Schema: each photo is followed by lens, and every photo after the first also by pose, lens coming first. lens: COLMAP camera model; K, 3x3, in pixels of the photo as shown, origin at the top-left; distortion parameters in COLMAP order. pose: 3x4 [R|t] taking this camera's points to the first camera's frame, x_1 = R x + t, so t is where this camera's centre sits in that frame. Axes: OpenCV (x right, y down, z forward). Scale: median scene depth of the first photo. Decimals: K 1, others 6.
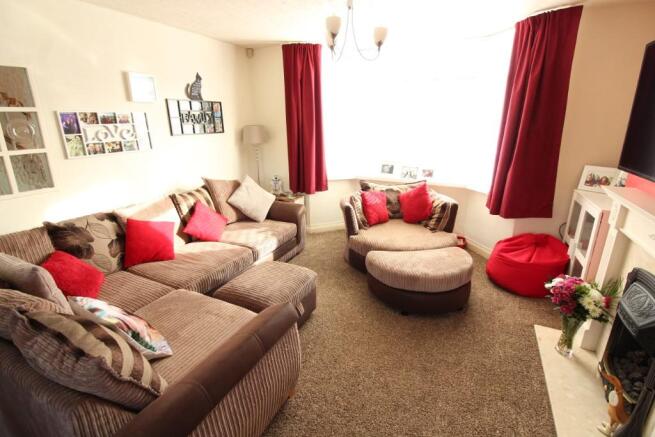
lens RADIAL K [[305.9, 0, 334.5], [0, 305.9, 215.1], [0, 0, 1]] dist [0.000194, -0.011847]
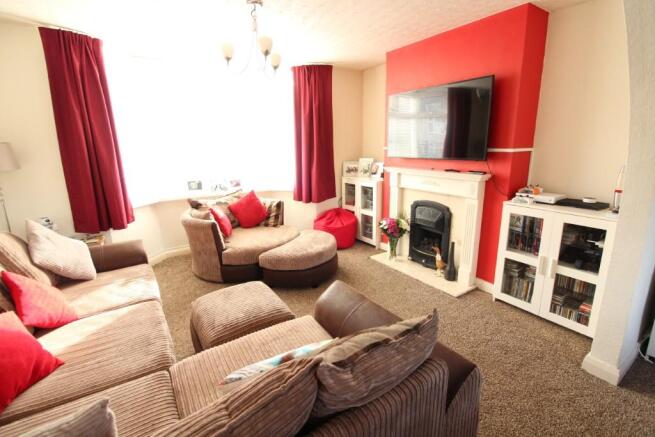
lens RADIAL K [[305.9, 0, 334.5], [0, 305.9, 215.1], [0, 0, 1]] dist [0.000194, -0.011847]
pose [[0.491021, -0.205753, 0.846501, -0.590666], [0.266807, 0.960531, 0.078706, -0.026430], [-0.829284, 0.187206, 0.526538, 0.195279]]
